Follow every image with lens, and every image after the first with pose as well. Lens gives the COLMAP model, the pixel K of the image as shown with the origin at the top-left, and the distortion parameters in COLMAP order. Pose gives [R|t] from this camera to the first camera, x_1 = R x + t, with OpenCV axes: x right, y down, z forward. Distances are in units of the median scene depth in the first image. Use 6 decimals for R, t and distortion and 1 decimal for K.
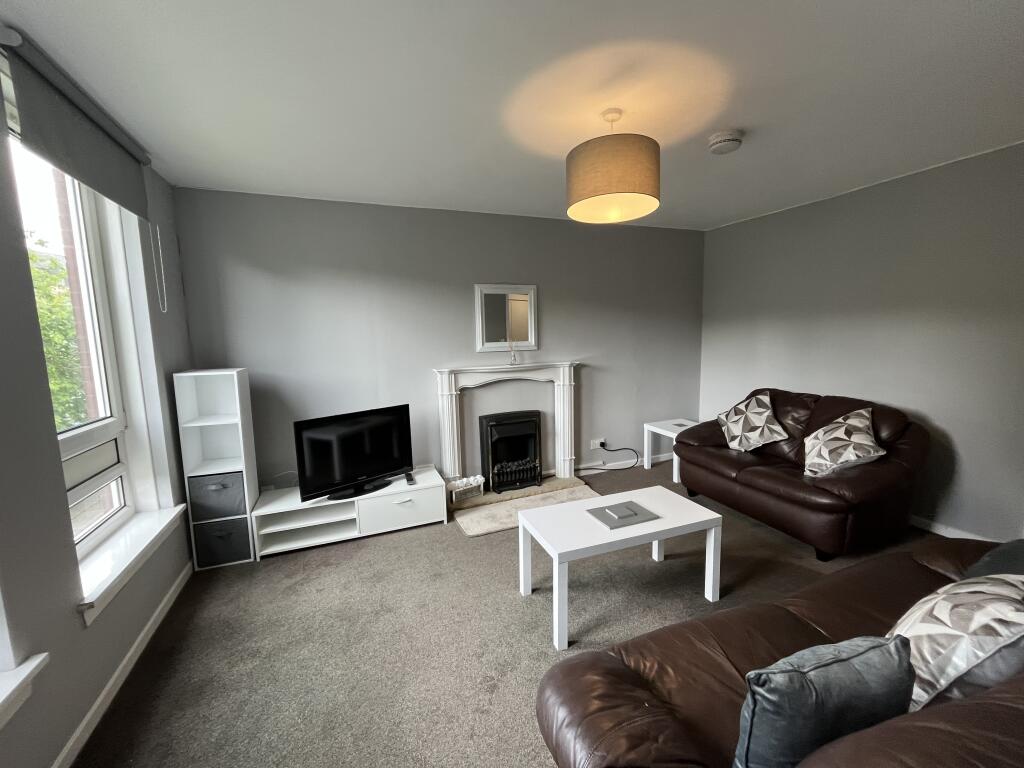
lens RADIAL K [[417.9, 0, 512.0], [0, 417.9, 384.0], [0, 0, 1]] dist [0.000452, -0.000037]
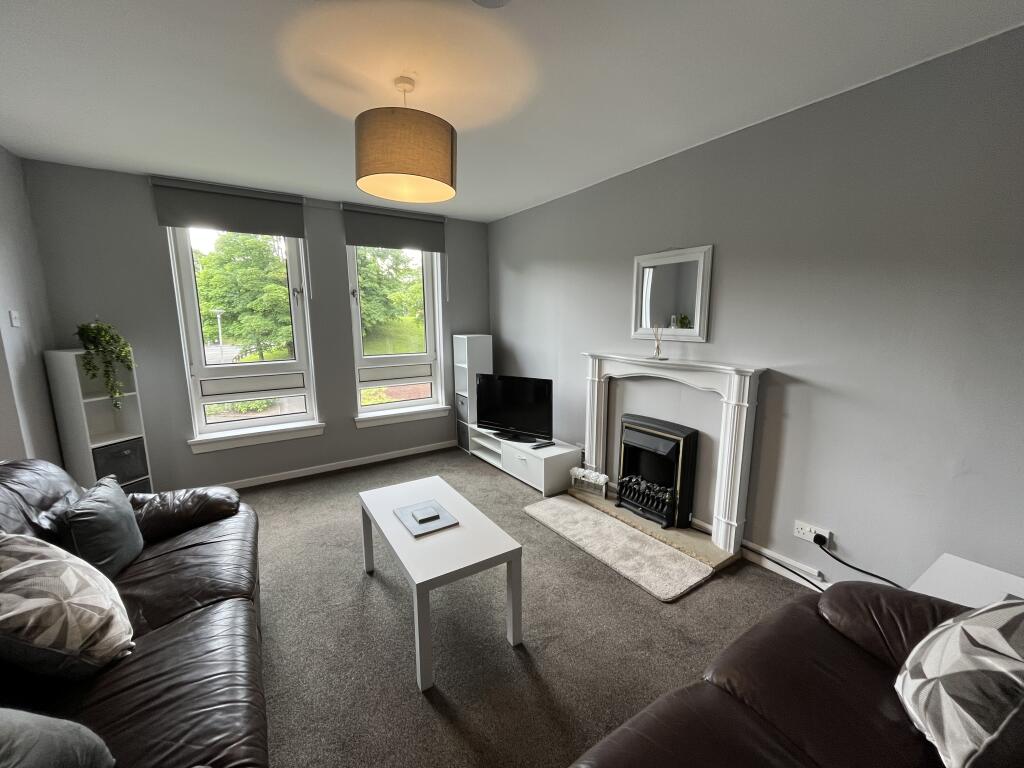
lens RADIAL K [[407.0, 0, 512.0], [0, 407.0, 384.0], [0, 0, 1]] dist [0.000665, -0.000063]
pose [[0.207290, 0.180131, -0.961553, 0.698229], [-0.123499, 0.979857, 0.156936, -0.087953], [0.970453, 0.086219, 0.225361, 0.604918]]
